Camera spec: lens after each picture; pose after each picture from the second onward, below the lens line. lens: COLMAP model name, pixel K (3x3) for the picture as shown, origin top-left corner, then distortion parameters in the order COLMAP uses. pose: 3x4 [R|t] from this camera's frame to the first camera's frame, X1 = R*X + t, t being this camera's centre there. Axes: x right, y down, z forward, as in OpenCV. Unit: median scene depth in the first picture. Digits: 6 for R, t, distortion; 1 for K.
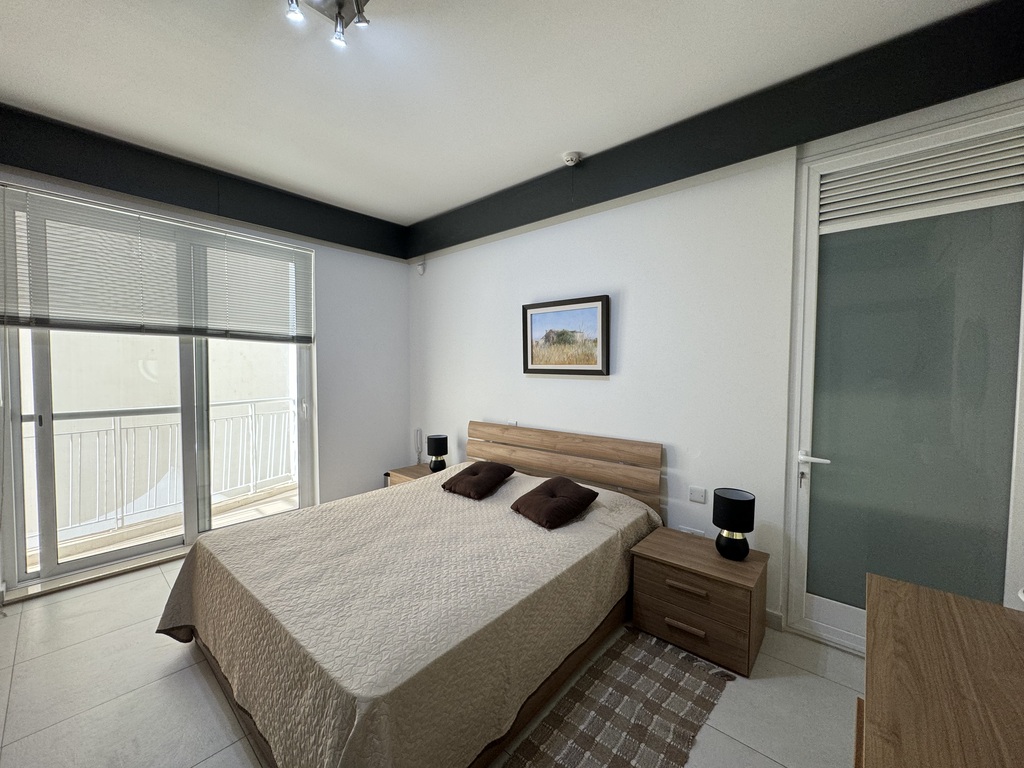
lens RADIAL K [[406.2, 0, 512.0], [0, 406.2, 384.0], [0, 0, 1]] dist [-0.002490, 0.000428]
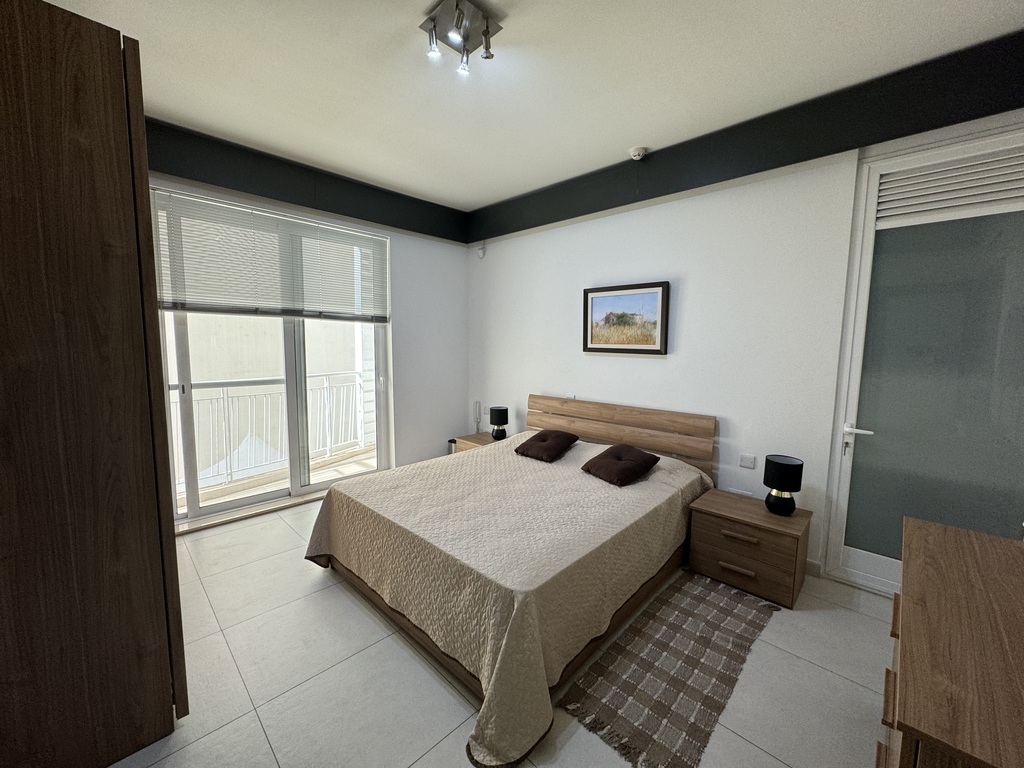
lens RADIAL K [[406.2, 0, 512.0], [0, 406.2, 384.0], [0, 0, 1]] dist [-0.002490, 0.000428]
pose [[0.998685, 0.011292, -0.050010, -0.142706], [-0.008185, 0.998048, 0.061918, -0.007185], [0.050612, -0.061427, 0.996828, -0.147336]]
